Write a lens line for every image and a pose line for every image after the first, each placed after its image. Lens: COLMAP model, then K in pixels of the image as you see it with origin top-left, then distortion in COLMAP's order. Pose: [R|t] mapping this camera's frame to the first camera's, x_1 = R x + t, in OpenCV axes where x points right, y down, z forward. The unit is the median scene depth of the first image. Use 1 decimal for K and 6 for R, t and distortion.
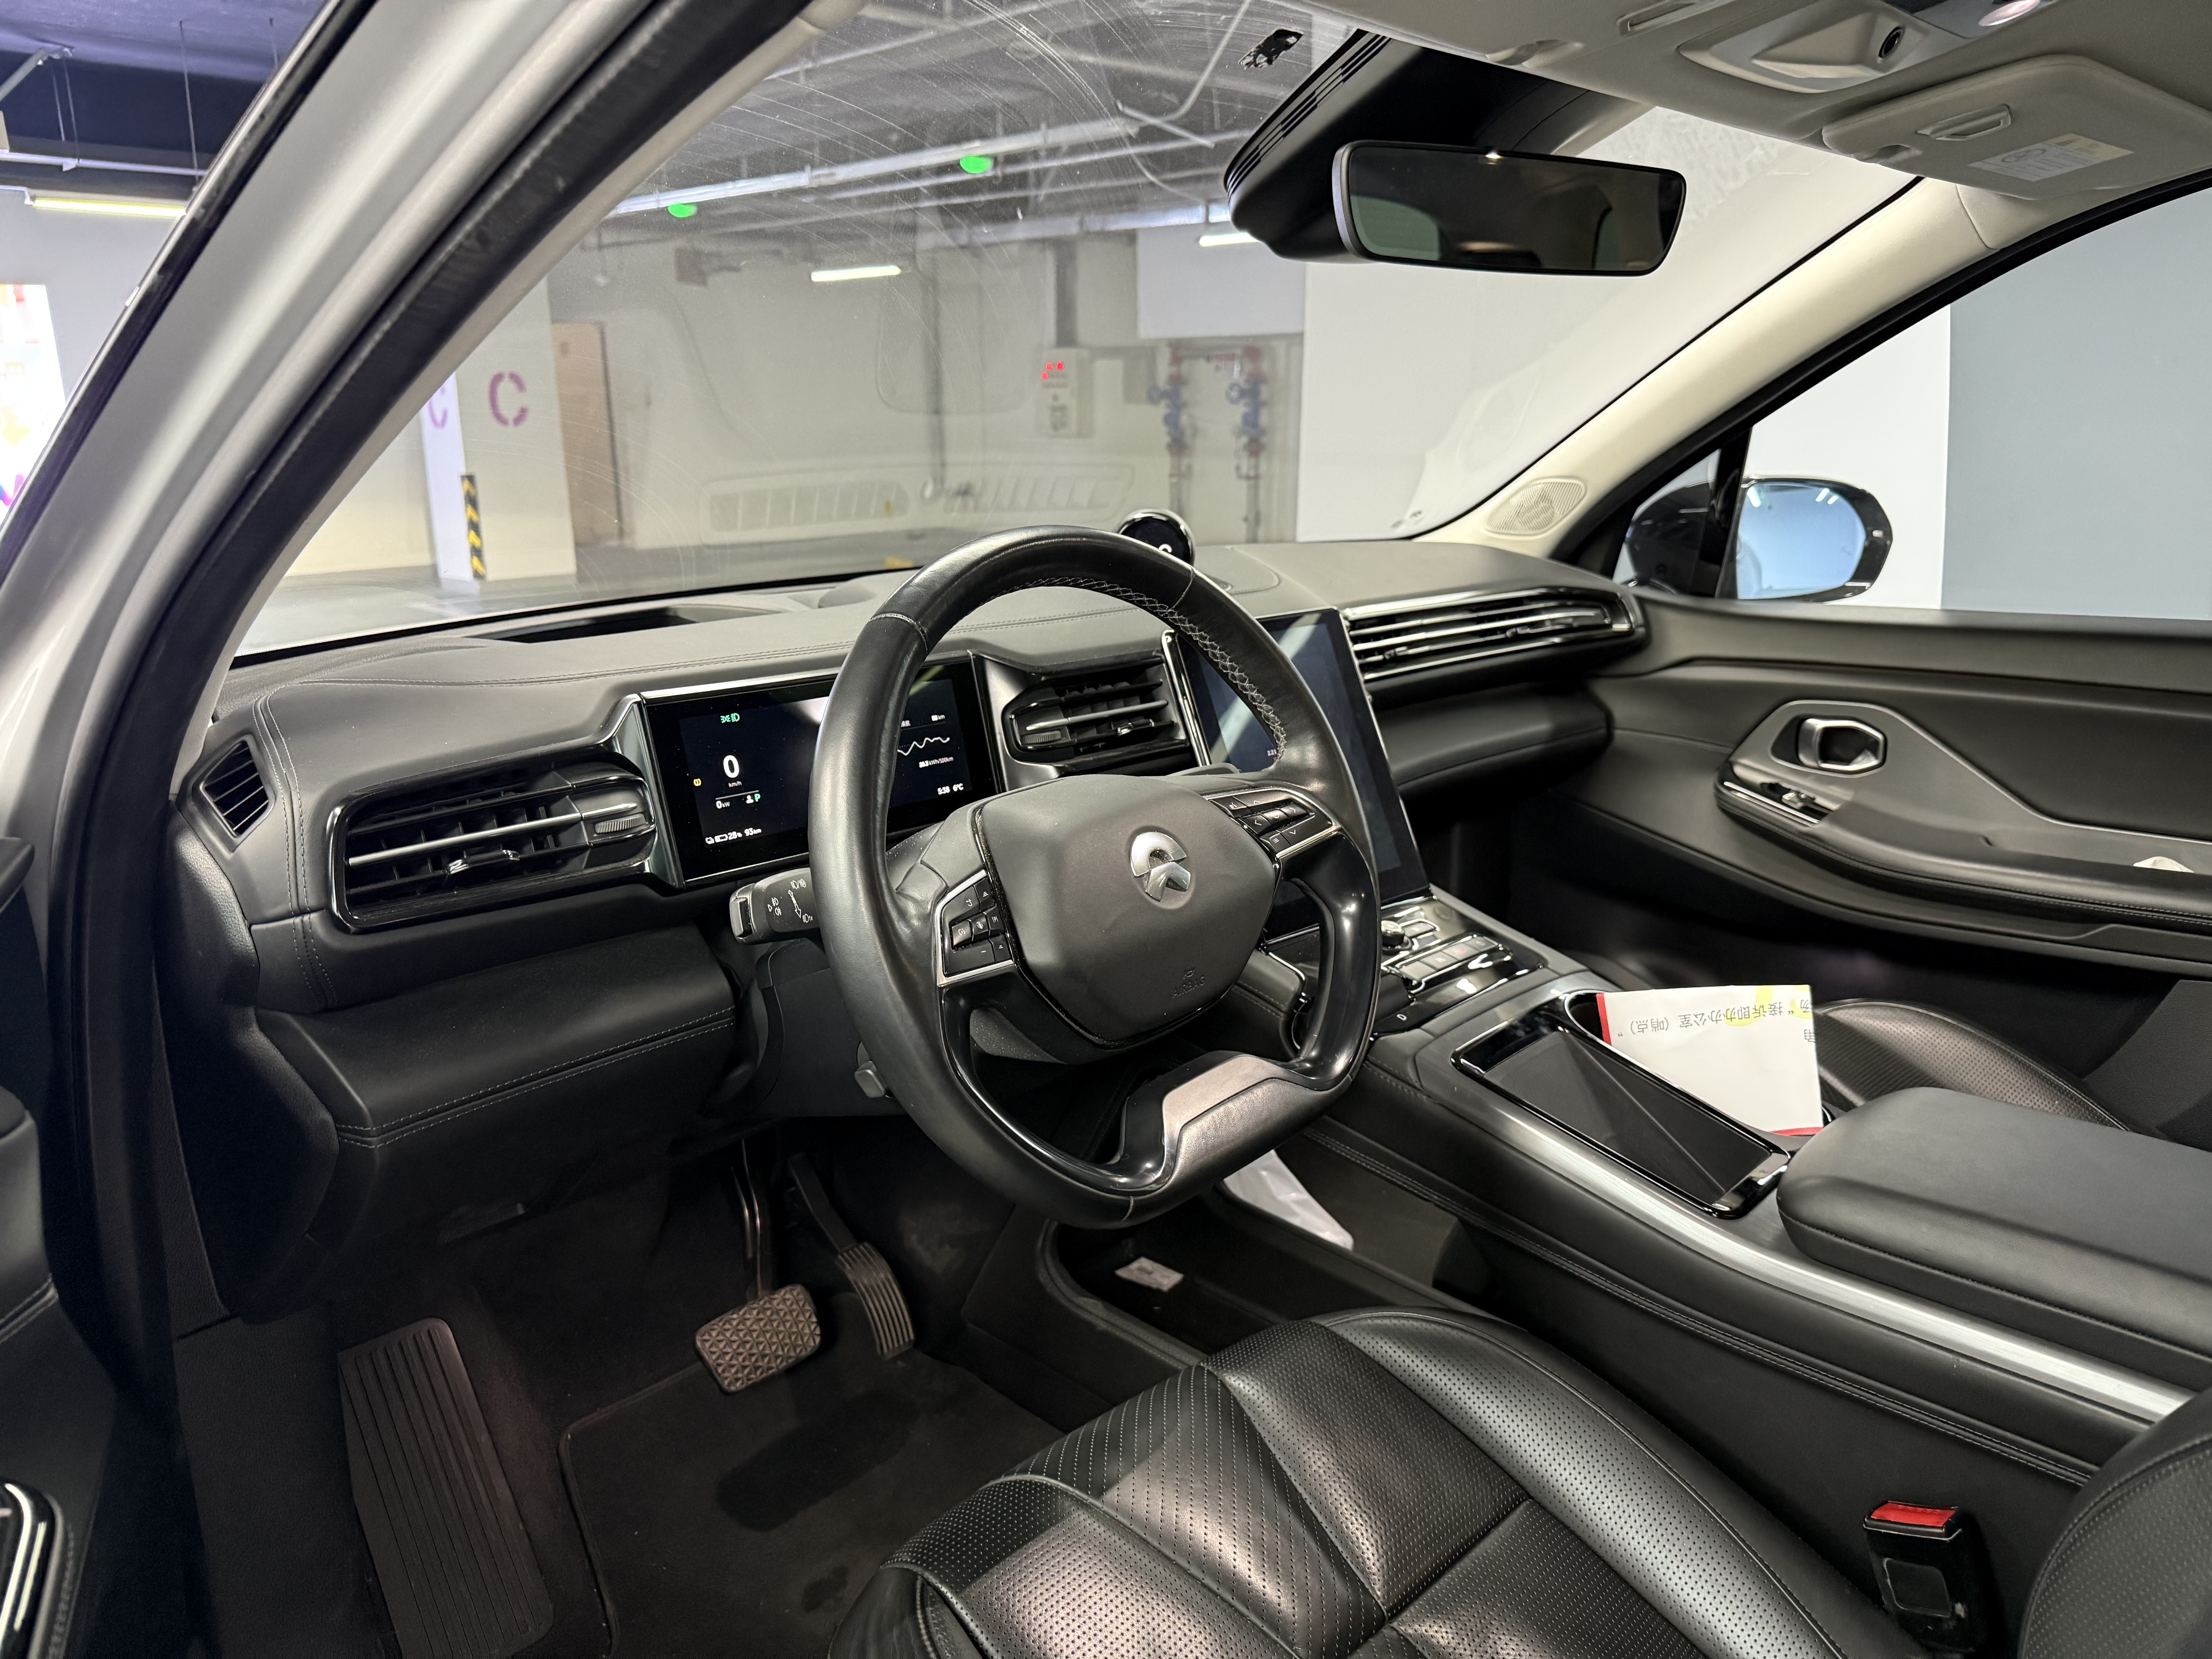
lens RADIAL K [[1555.9, 0, 1124.1], [0, 1555.9, 822.8], [0, 0, 1]] dist [-0.002665, -0.008658]
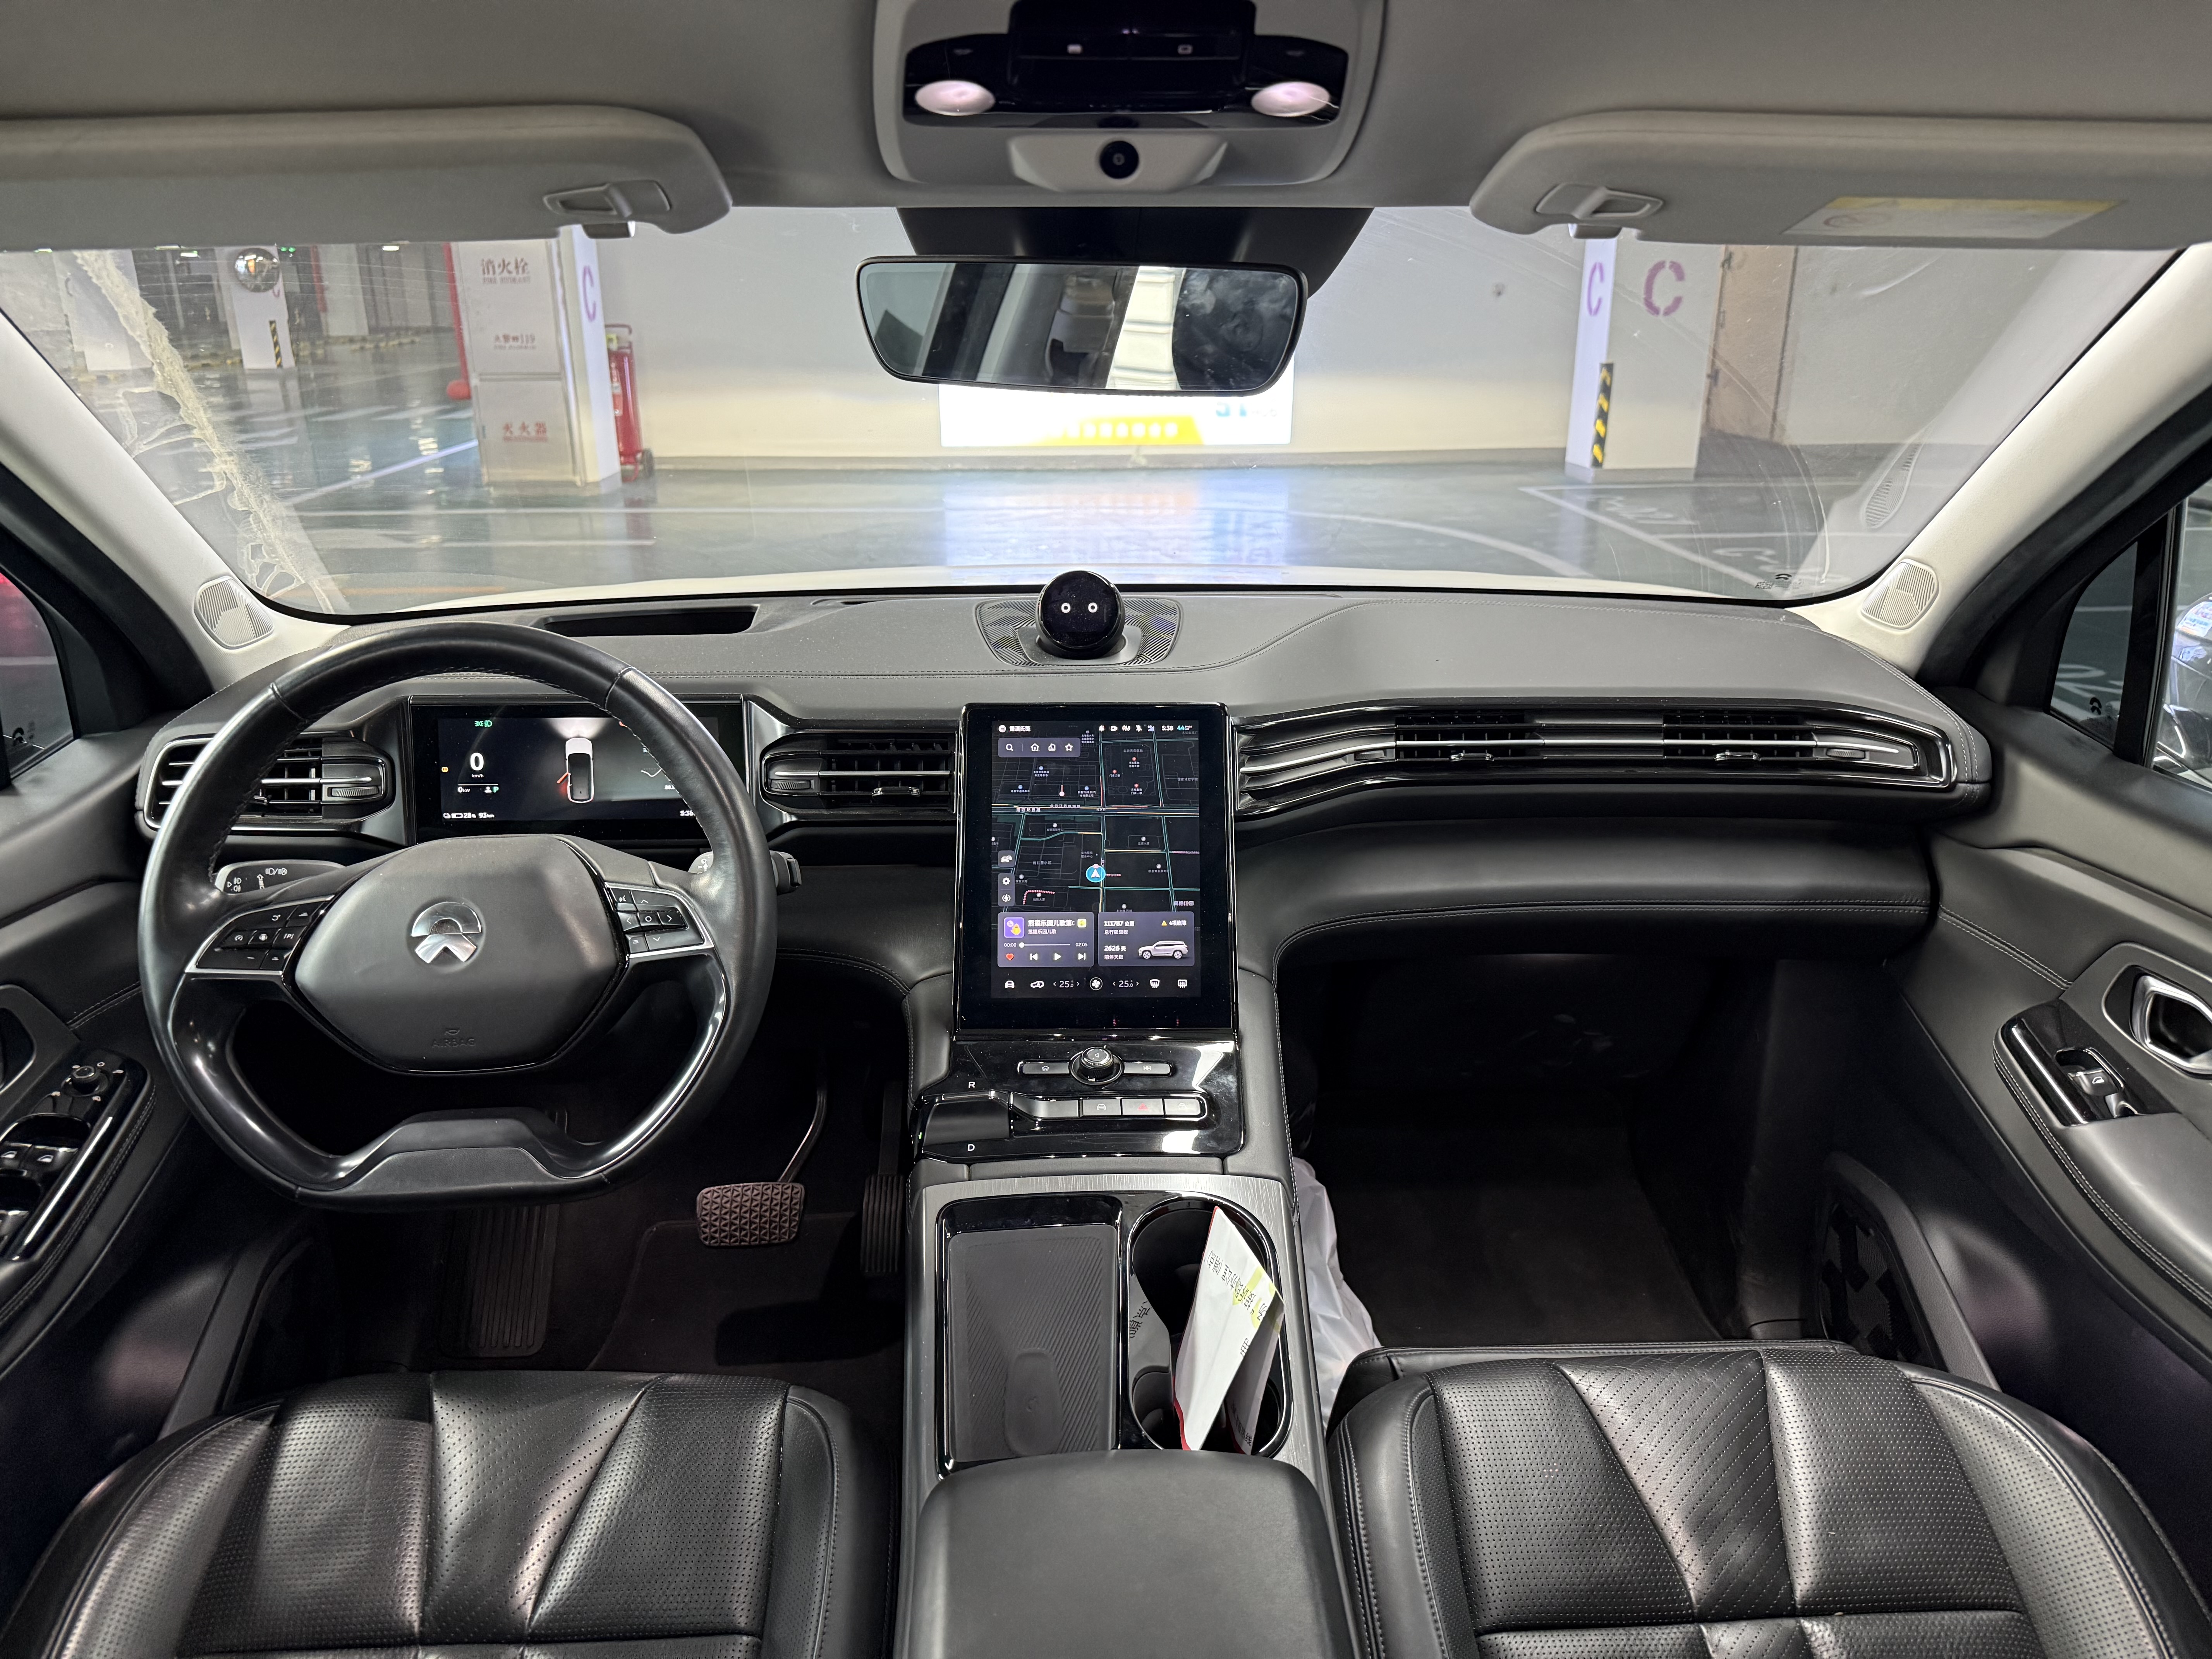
lens RADIAL K [[1553.0, 0, 1167.9], [0, 1553.0, 836.1], [0, 0, 1]] dist [-0.011643, -0.003059]
pose [[0.731030, 0.235010, -0.640598, 0.827047], [-0.178251, 0.971990, 0.153172, -0.228726], [0.658652, 0.002214, 0.752445, 0.360912]]
